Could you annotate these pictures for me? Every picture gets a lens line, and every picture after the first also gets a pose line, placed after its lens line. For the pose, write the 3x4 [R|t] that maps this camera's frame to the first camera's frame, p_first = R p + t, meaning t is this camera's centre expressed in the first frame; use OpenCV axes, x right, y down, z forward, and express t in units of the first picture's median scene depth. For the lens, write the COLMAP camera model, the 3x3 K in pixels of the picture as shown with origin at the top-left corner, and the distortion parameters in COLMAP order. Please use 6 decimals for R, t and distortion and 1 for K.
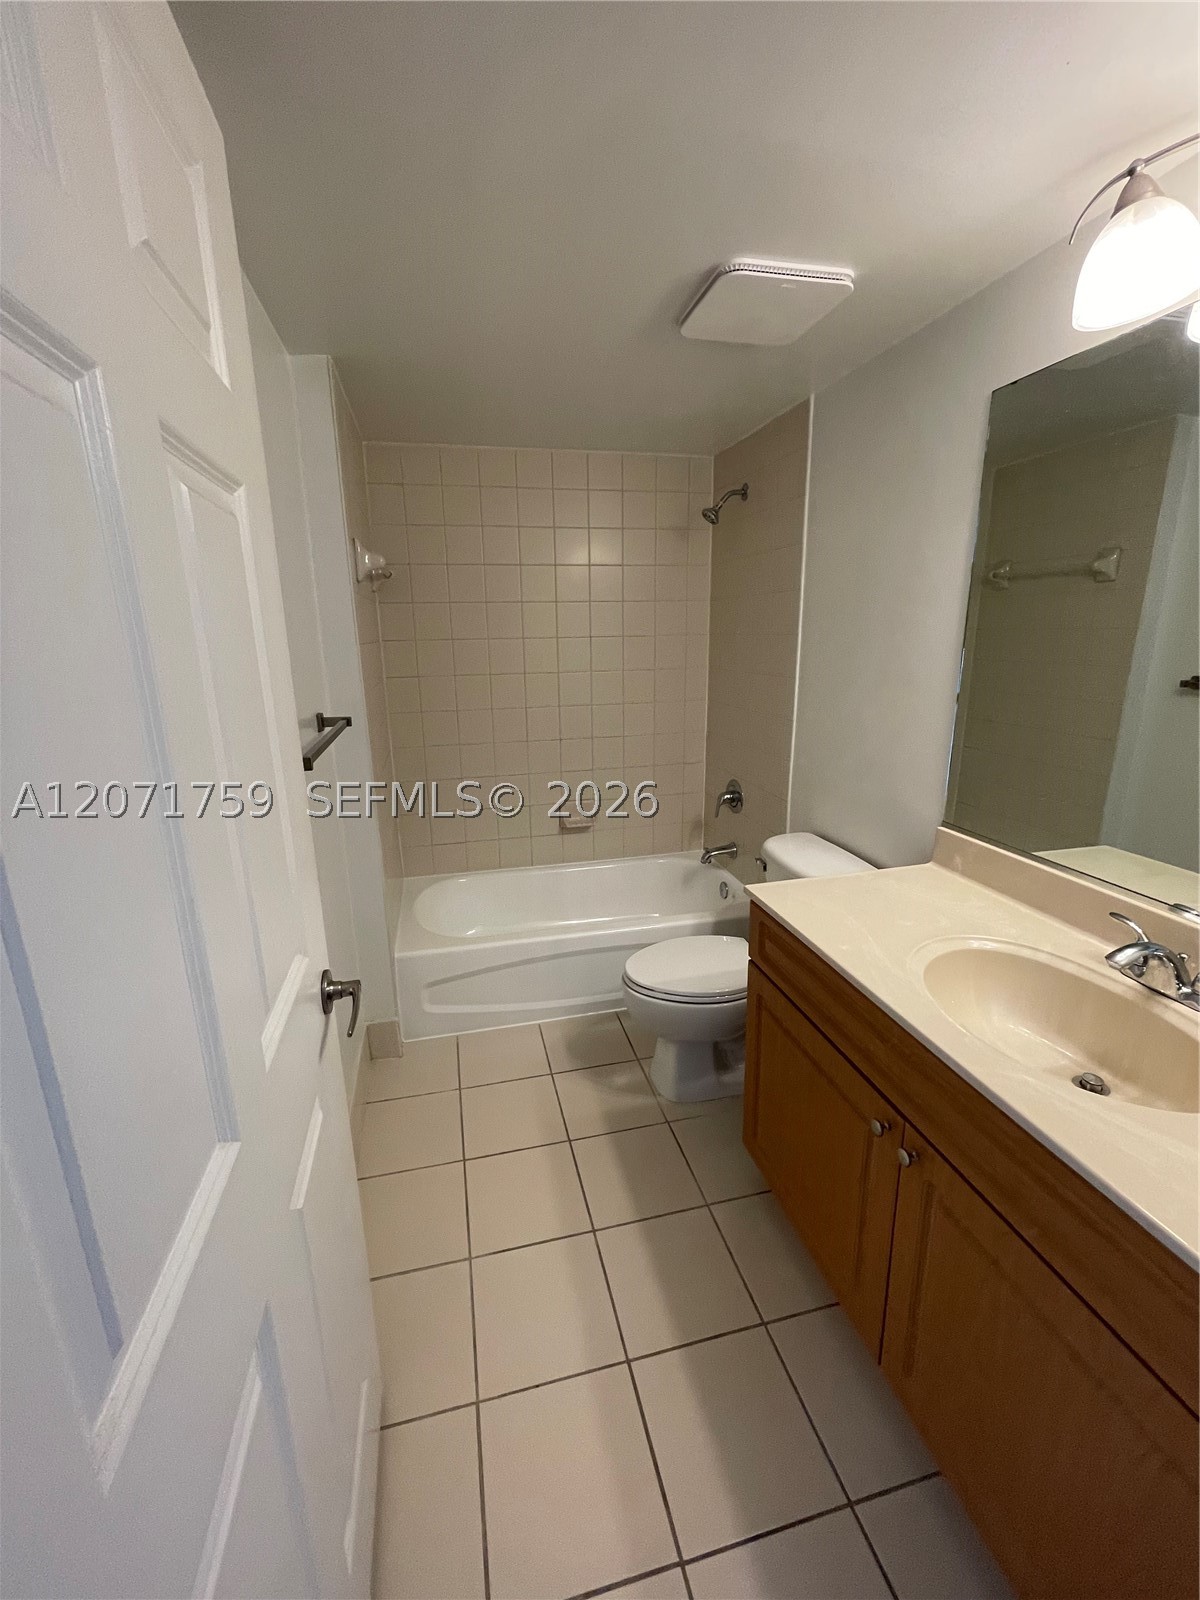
lens RADIAL K [[647.7, 0, 597.7], [0, 647.7, 799.5], [0, 0, 1]] dist [0.001223, 0.000364]
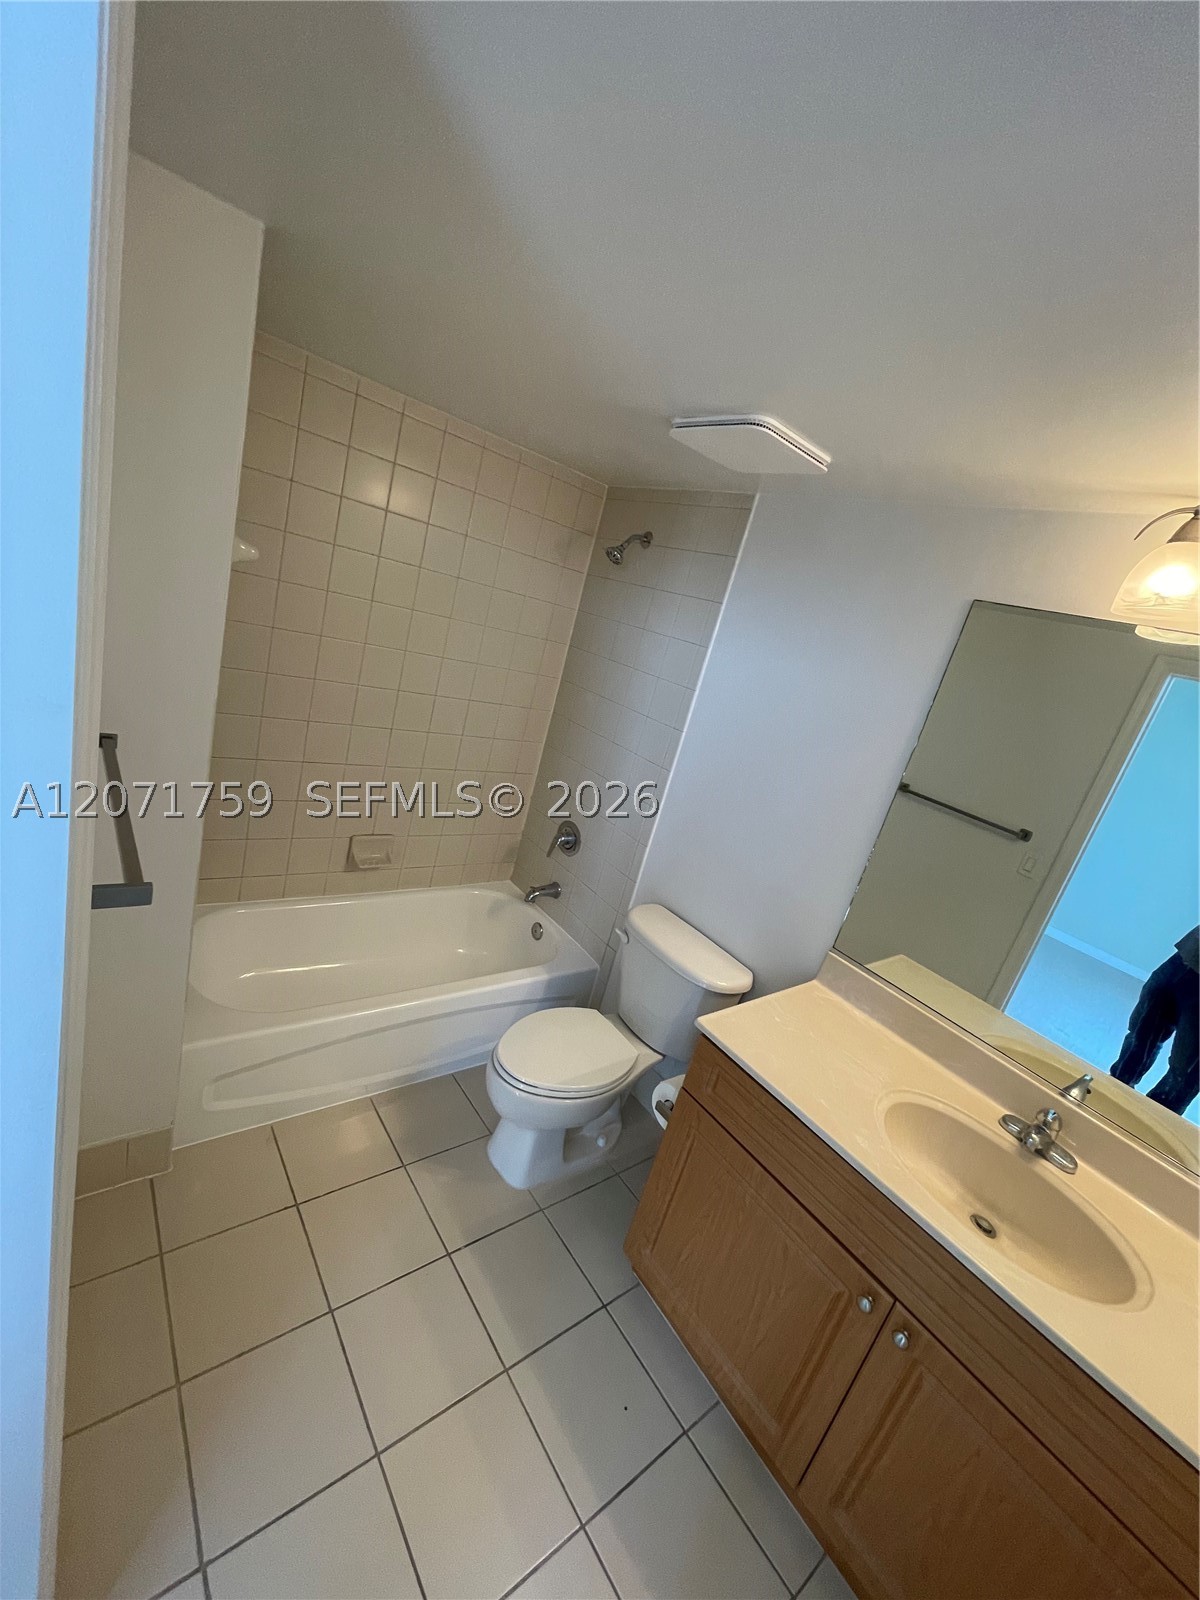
lens RADIAL K [[645.7, 0, 600.0], [0, 645.7, 800.0], [0, 0, 1]] dist [-0.000533, 0.000111]
pose [[0.872224, 0.121665, 0.473733, -0.370339], [-0.162668, 0.985590, 0.046379, -0.199070], [-0.461264, -0.117514, 0.879446, 0.229437]]
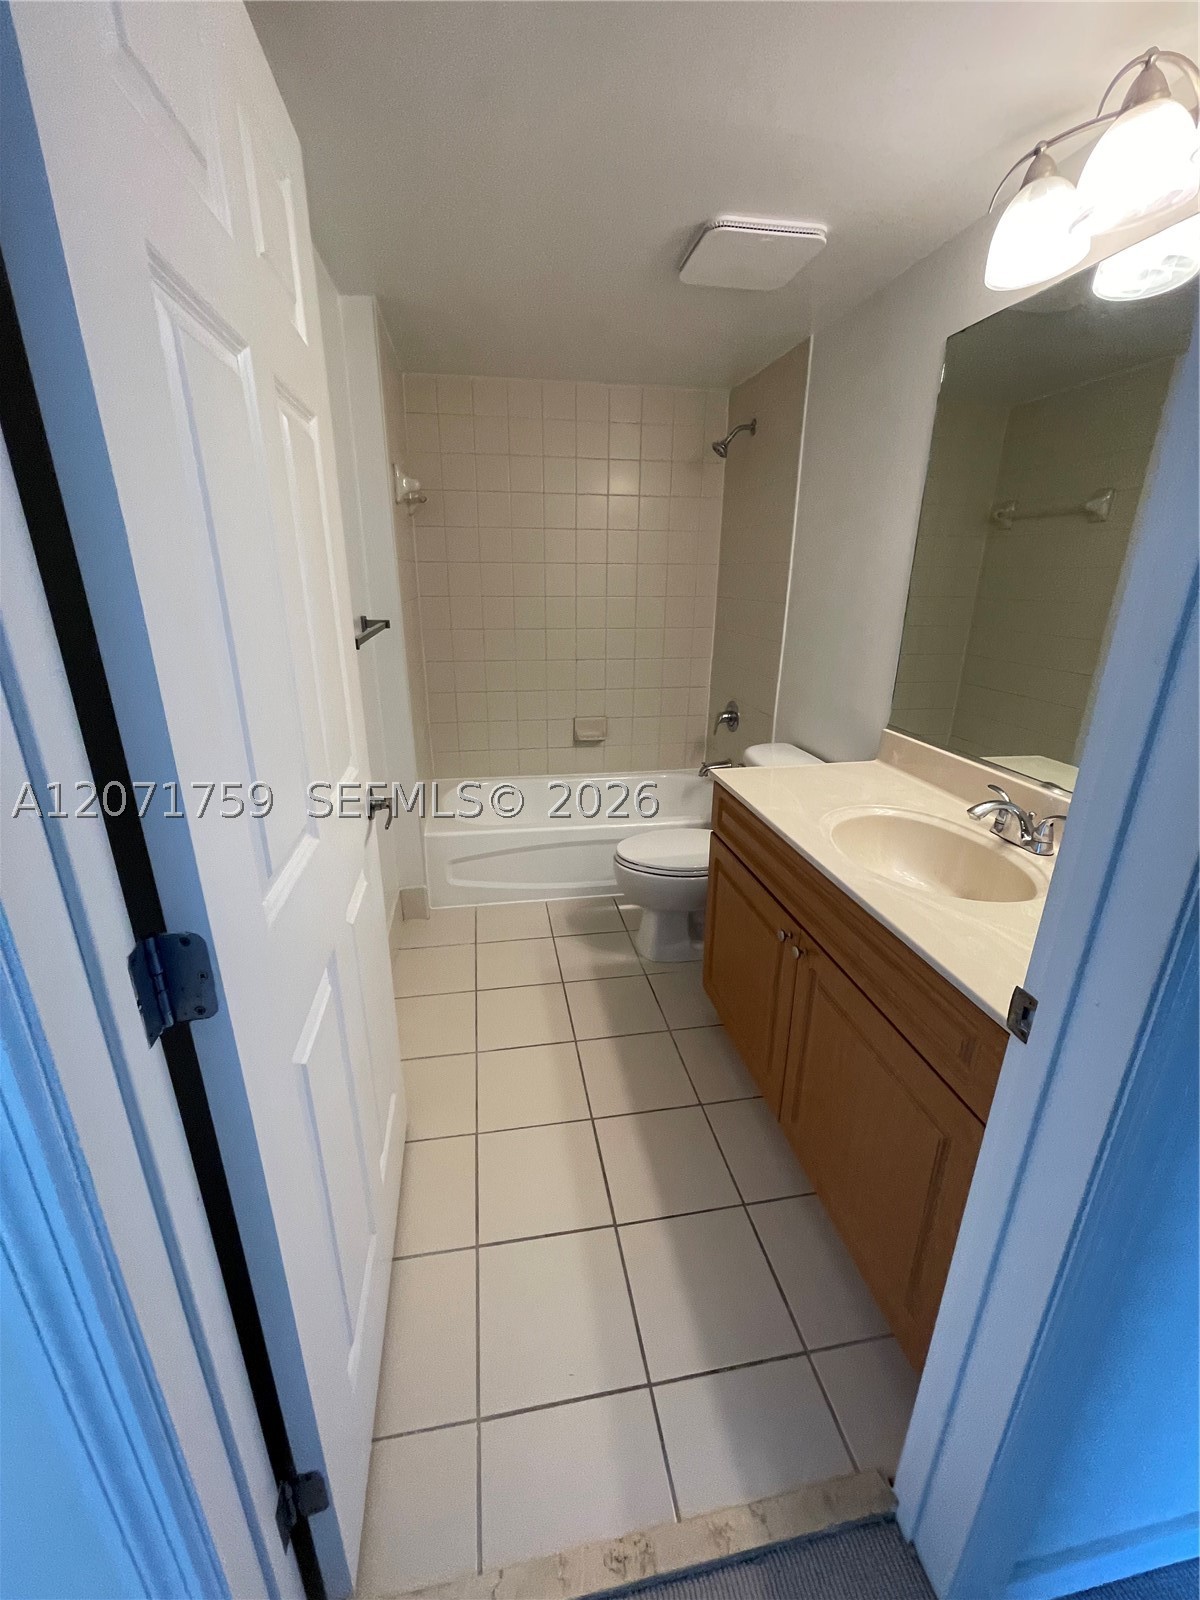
lens RADIAL K [[645.7, 0, 600.0], [0, 645.7, 800.0], [0, 0, 1]] dist [-0.000533, 0.000111]
pose [[0.998069, 0.041647, -0.046088, 0.075540], [-0.037637, 0.995696, 0.084693, 0.090407], [0.049417, -0.082795, 0.995341, -0.192801]]
